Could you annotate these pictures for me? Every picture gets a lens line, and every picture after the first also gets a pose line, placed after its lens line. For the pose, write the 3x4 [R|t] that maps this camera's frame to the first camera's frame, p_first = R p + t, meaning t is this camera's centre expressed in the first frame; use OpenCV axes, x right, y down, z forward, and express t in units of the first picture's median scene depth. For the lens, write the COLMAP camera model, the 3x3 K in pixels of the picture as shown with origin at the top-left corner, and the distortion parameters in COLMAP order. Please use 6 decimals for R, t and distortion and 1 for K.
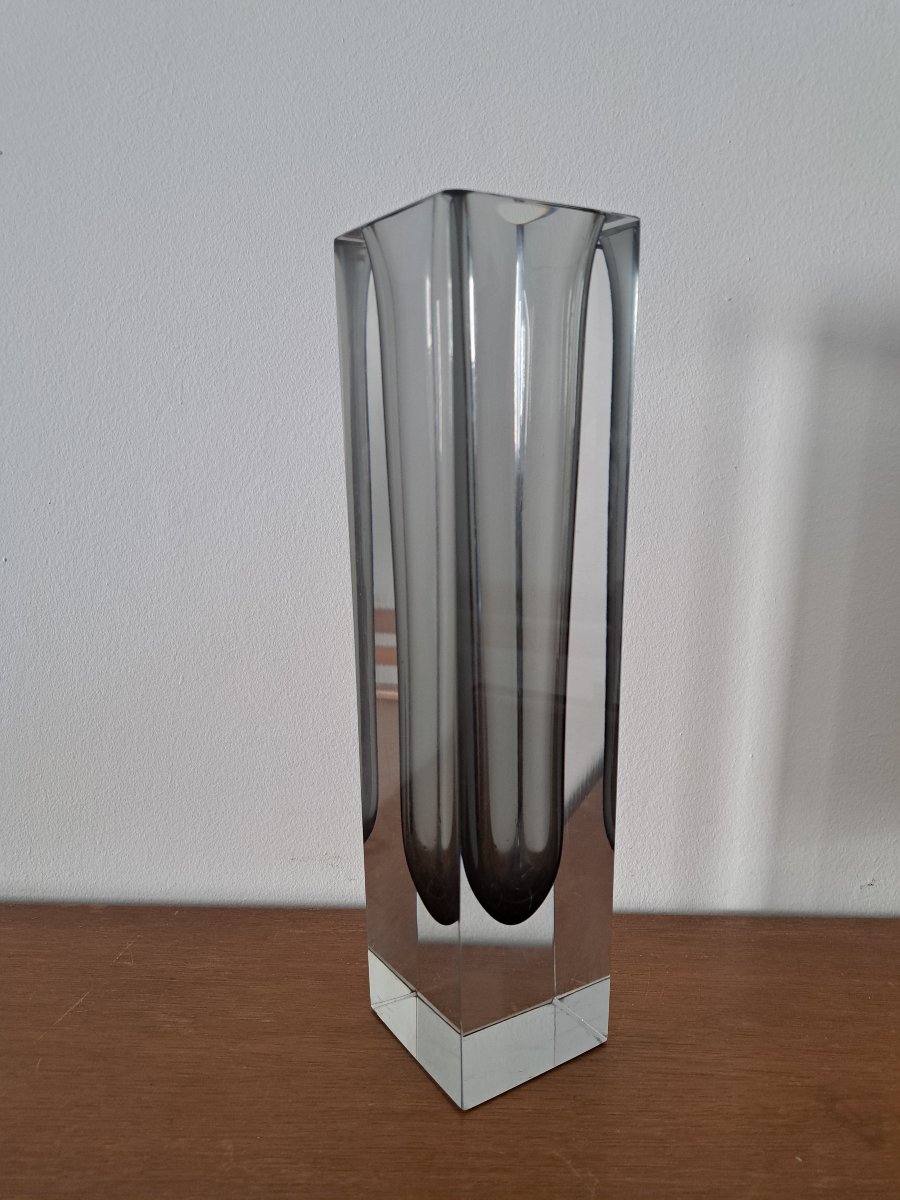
lens RADIAL K [[846.3, 0, 446.2], [0, 846.3, 594.1], [0, 0, 1]] dist [-0.004348, 0.004398]
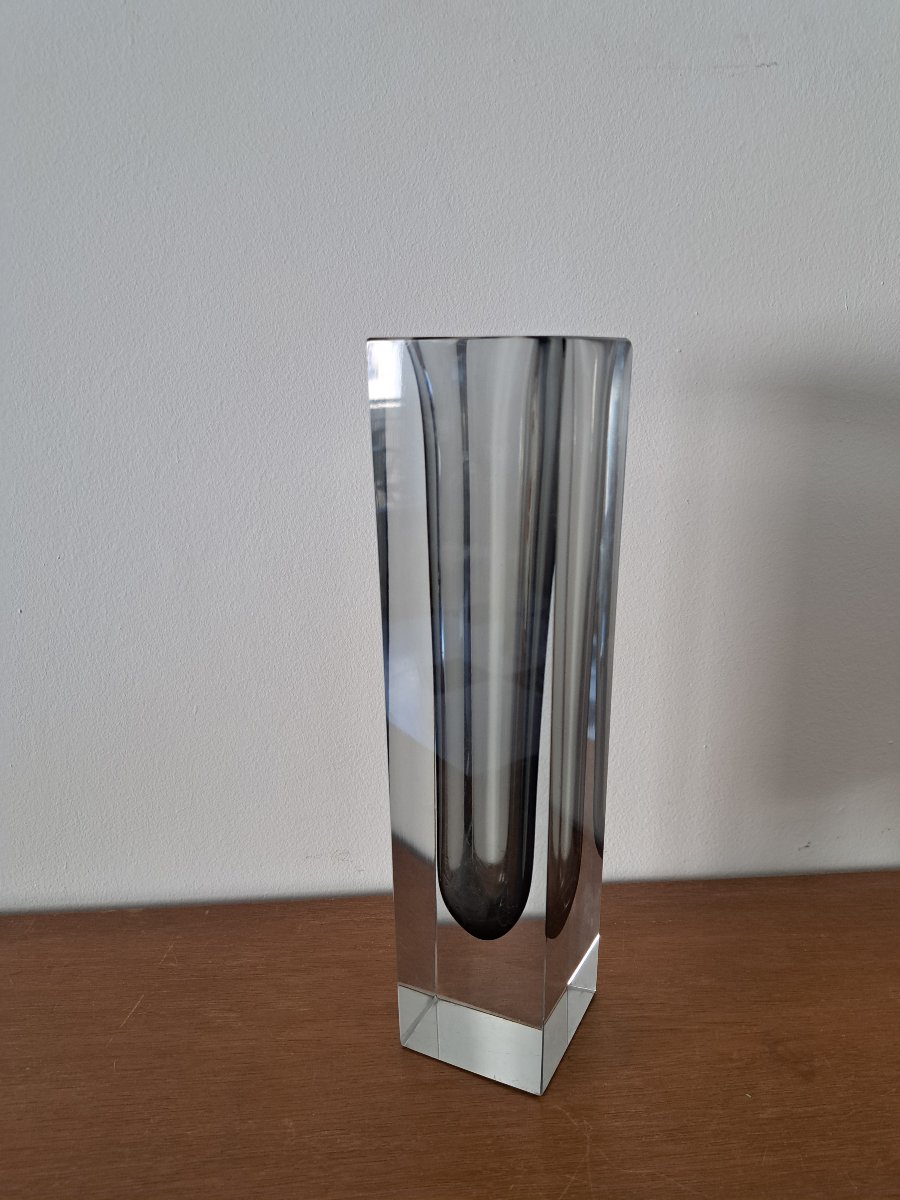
lens RADIAL K [[843.7, 0, 450.0], [0, 843.7, 600.0], [0, 0, 1]] dist [0.004070, -0.003109]
pose [[0.997079, -0.053041, 0.054955, -0.041615], [0.046950, 0.993177, 0.106749, -0.162291], [-0.060242, -0.103857, 0.992766, -0.107326]]
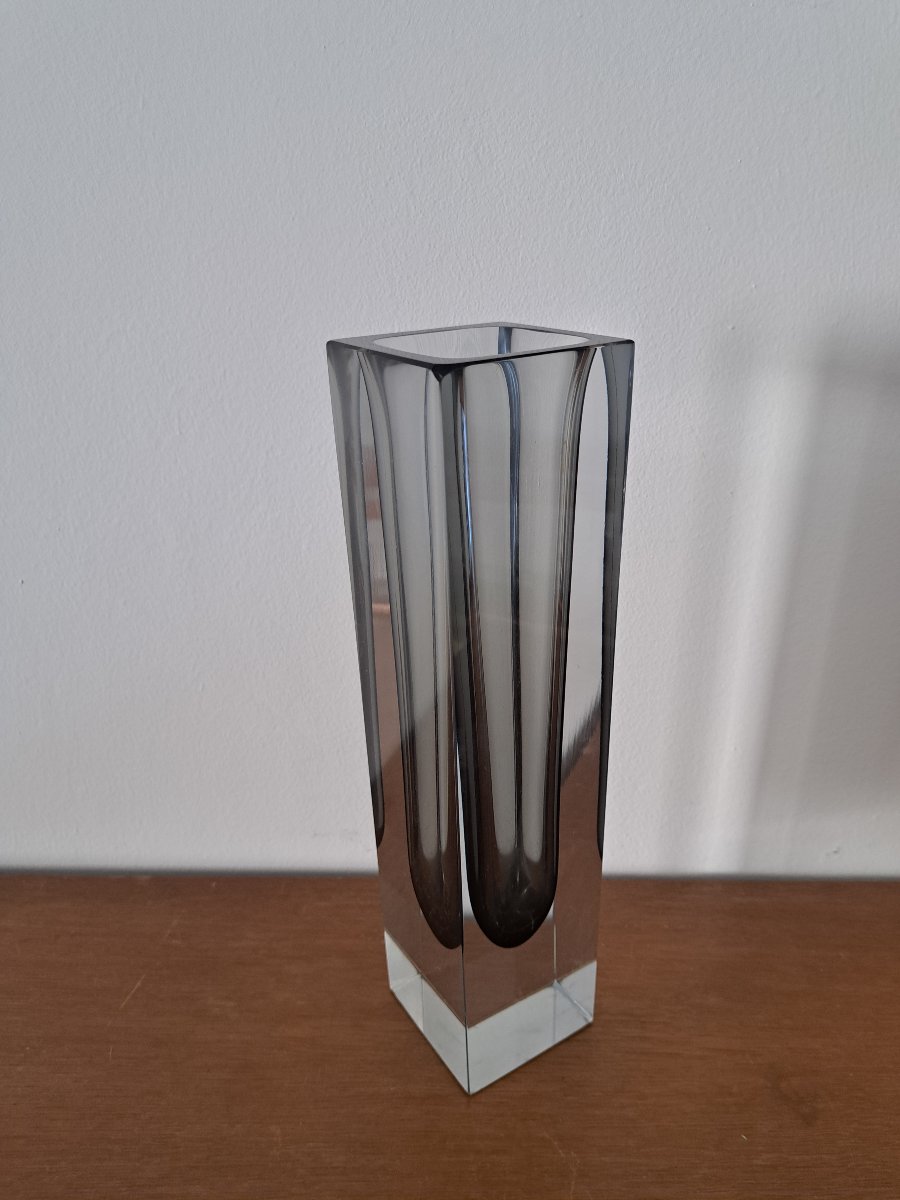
lens RADIAL K [[854.6, 0, 458.2], [0, 854.6, 585.5], [0, 0, 1]] dist [-0.010592, 0.005284]
pose [[0.999838, -0.018019, 0.000004, 0.012937], [0.017614, 0.977434, 0.210504, -0.278447], [-0.003797, -0.210470, 0.977593, -0.024614]]
